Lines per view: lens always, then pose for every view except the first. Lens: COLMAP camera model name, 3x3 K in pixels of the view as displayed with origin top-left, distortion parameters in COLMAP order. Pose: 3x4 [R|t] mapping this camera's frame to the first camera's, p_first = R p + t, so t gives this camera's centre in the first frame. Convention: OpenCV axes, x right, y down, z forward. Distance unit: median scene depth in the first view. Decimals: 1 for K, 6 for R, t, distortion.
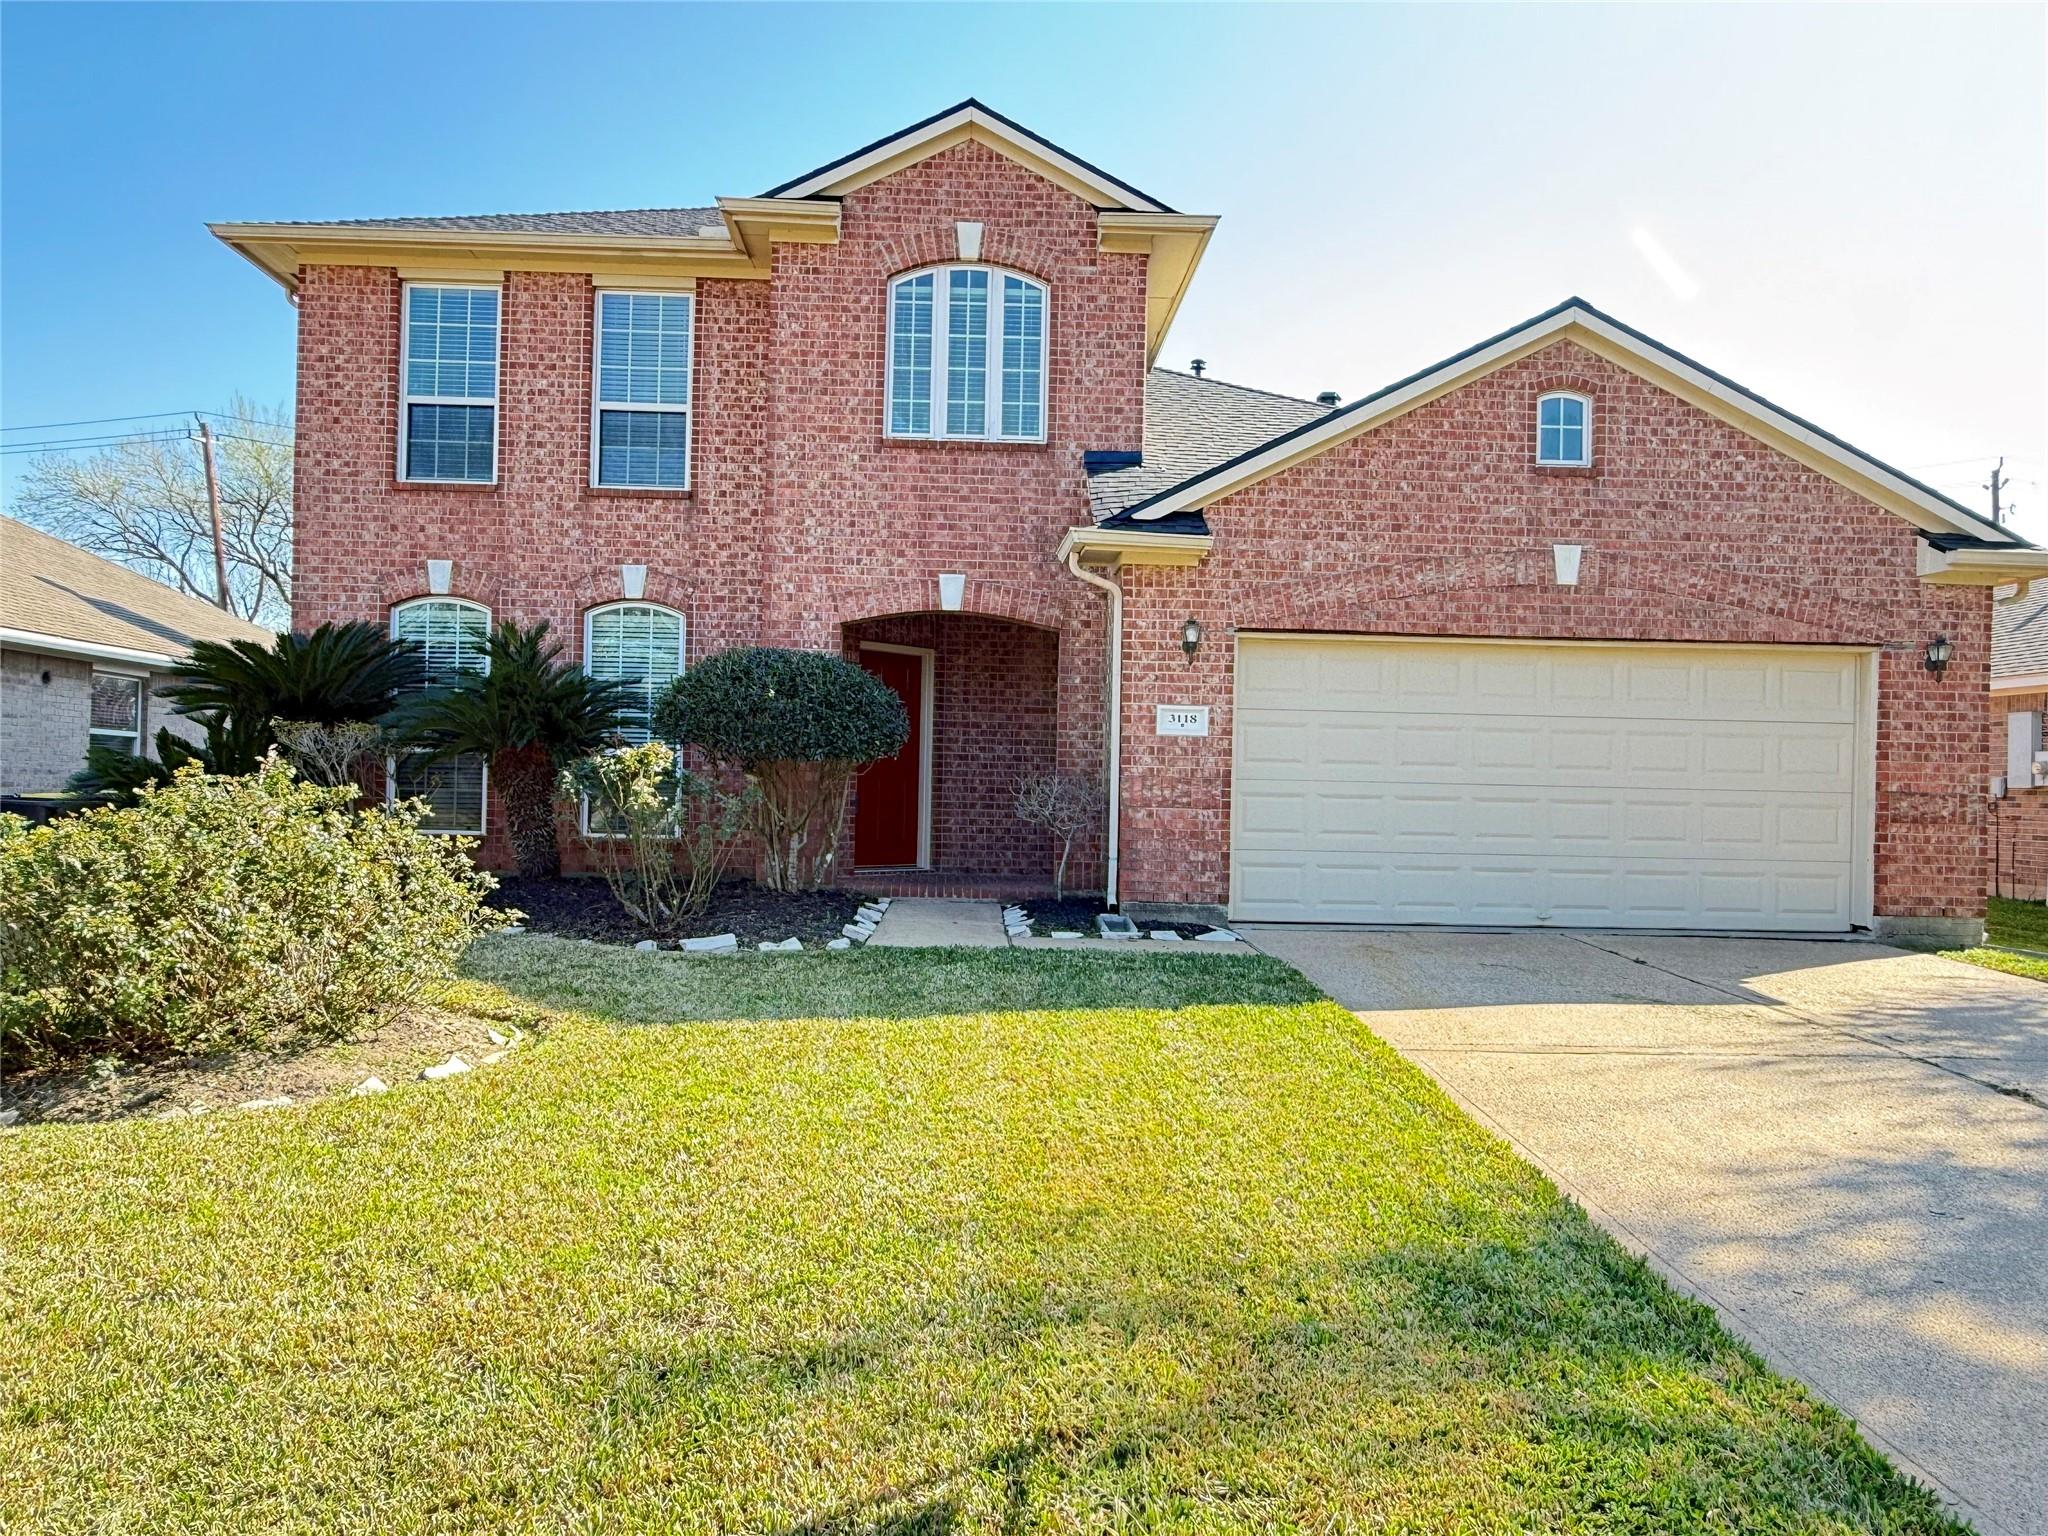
lens RADIAL K [[1414.0, 0, 1019.6], [0, 1414.0, 772.5], [0, 0, 1]] dist [-0.001278, -0.001565]
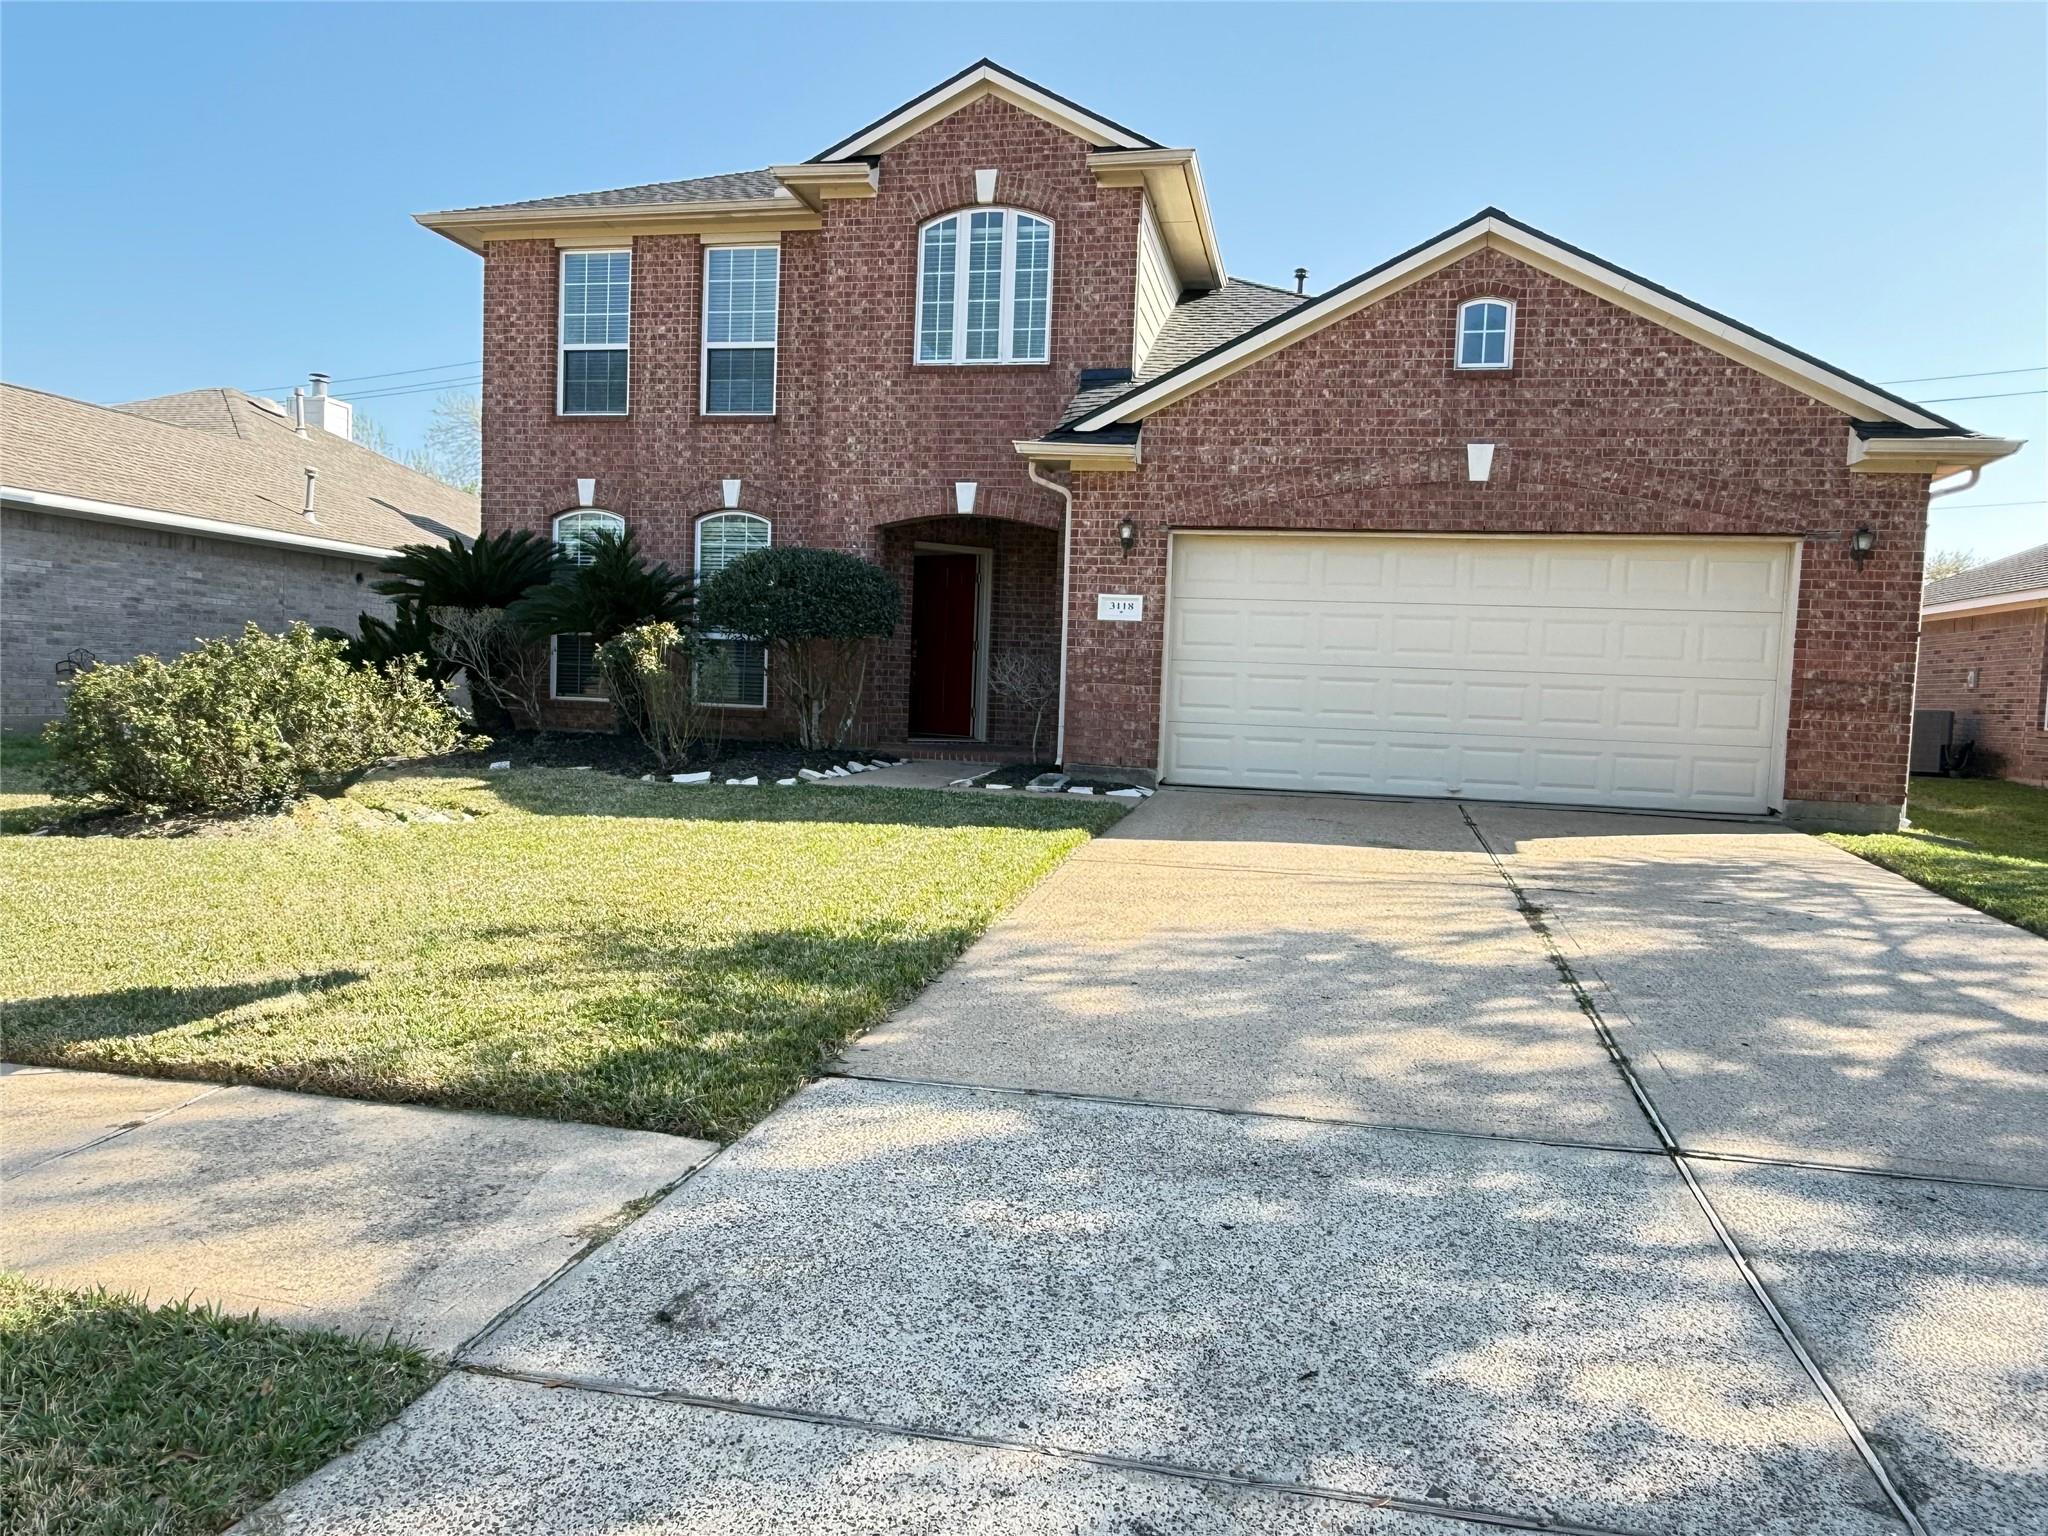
lens RADIAL K [[1414.0, 0, 1023.3], [0, 1414.0, 775.0], [0, 0, 1]] dist [-0.001278, -0.001565]
pose [[0.968417, 0.031271, -0.247366, 0.292122], [-0.014738, 0.997549, 0.068408, 0.019346], [0.248899, -0.062602, 0.966504, -0.124845]]
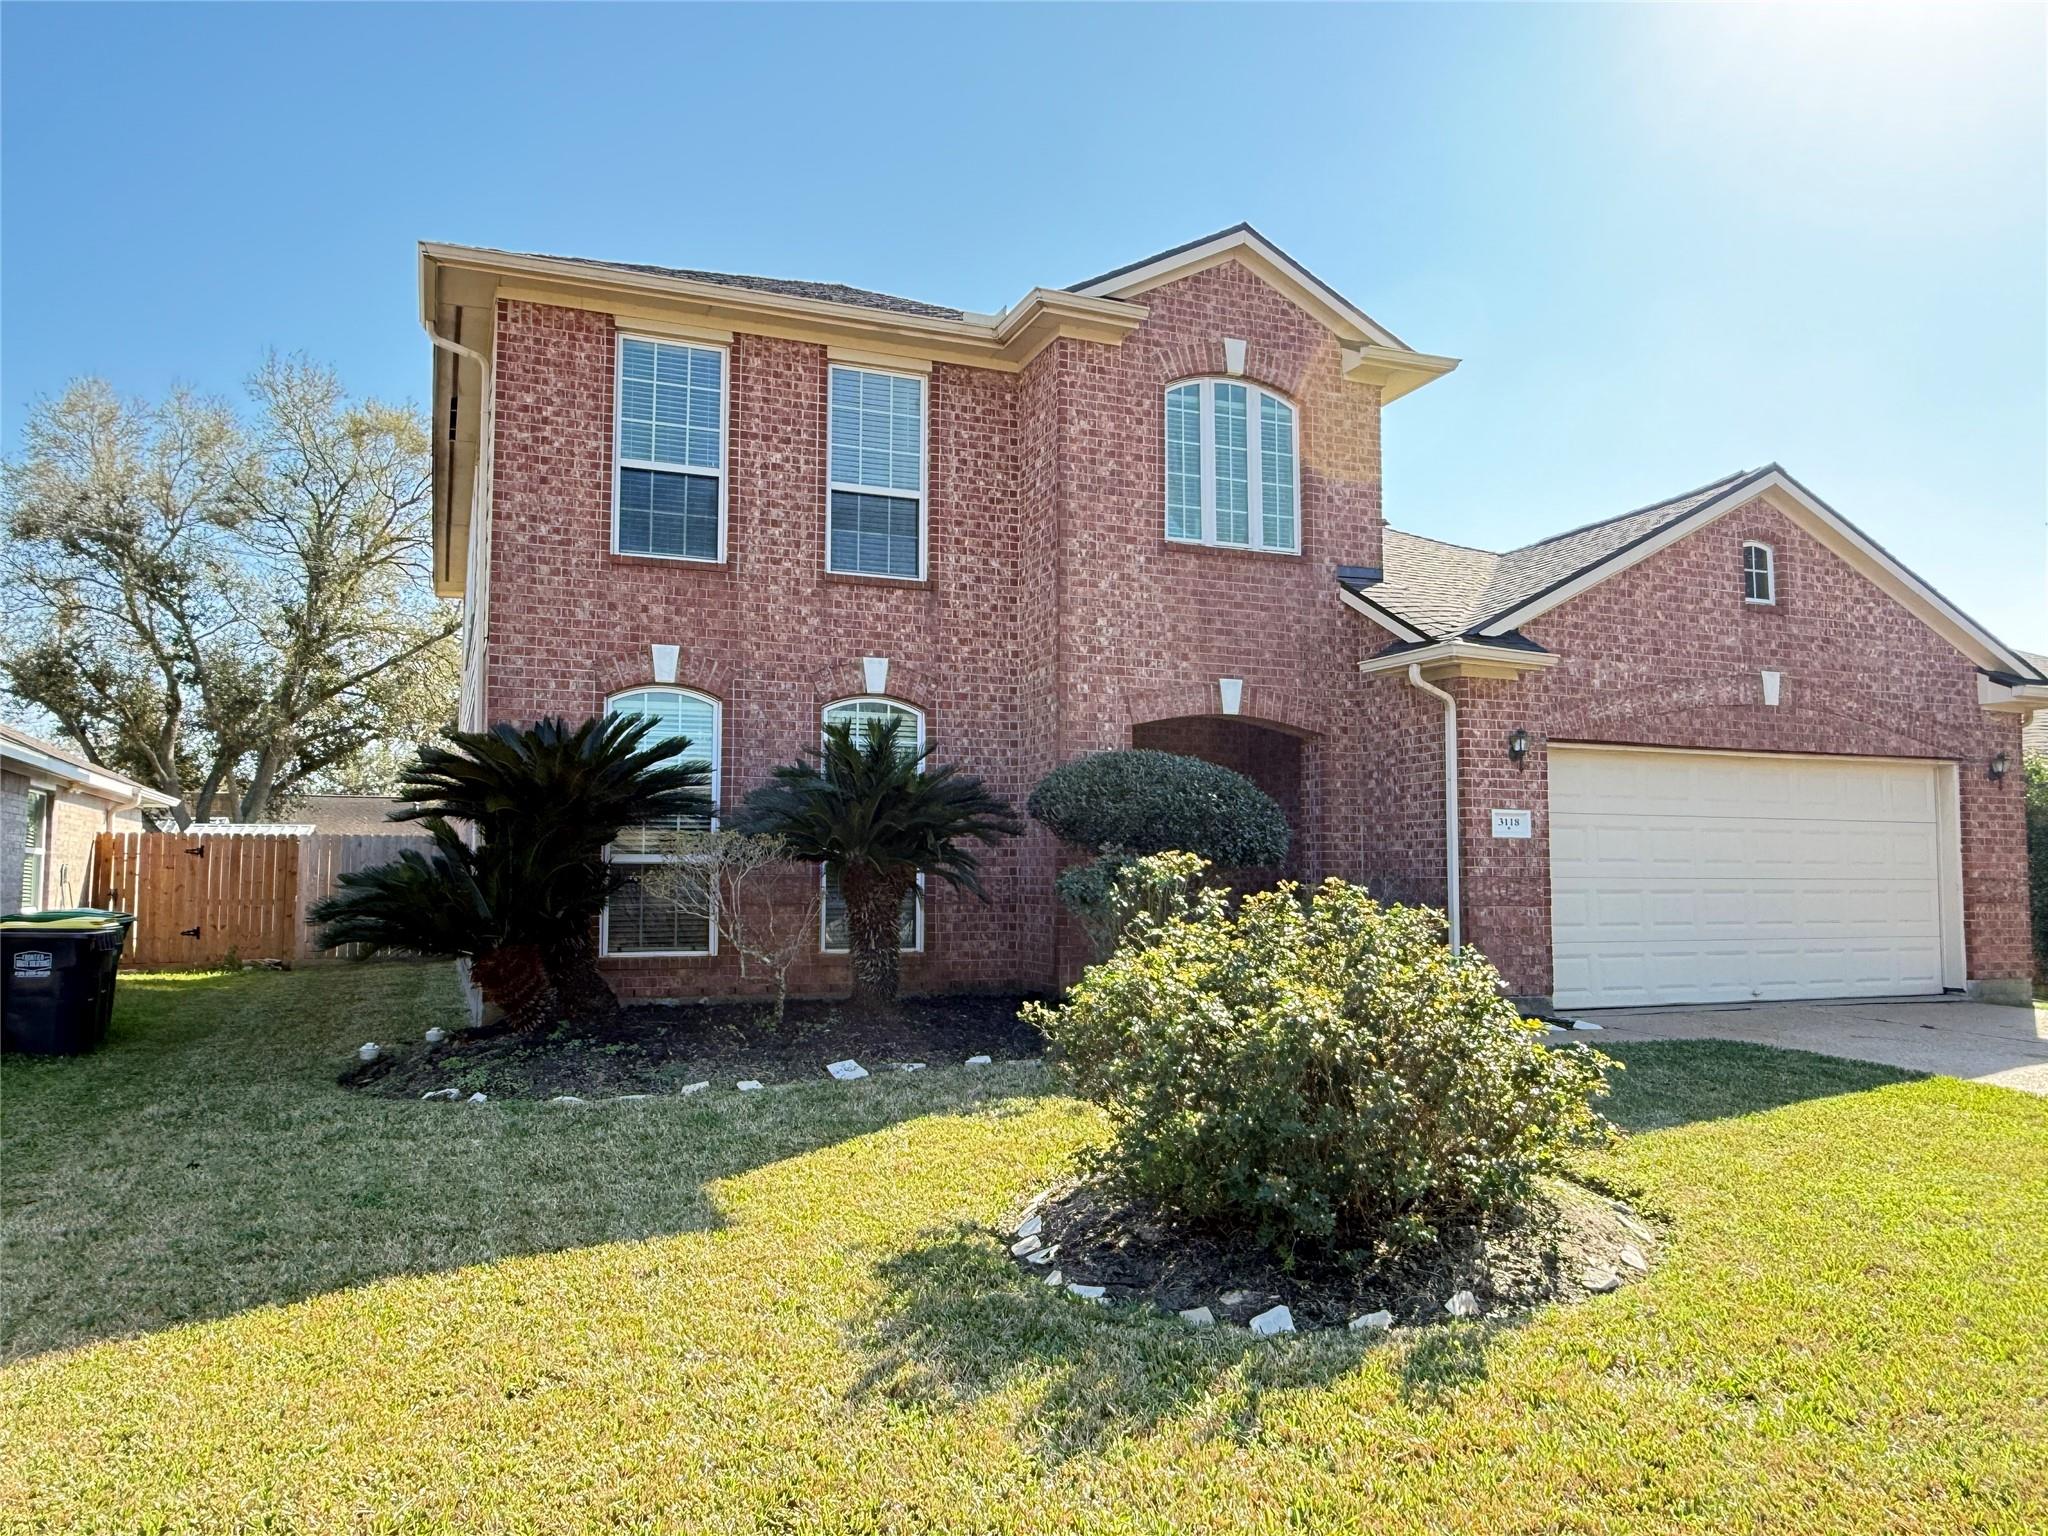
lens RADIAL K [[1414.0, 0, 1014.4], [0, 1414.0, 780.4], [0, 0, 1]] dist [-0.001278, -0.001565]
pose [[0.941654, 0.004754, 0.336548, -0.533473], [0.015121, 0.998293, -0.056410, -0.013183], [-0.336242, 0.058207, 0.939975, 0.106318]]
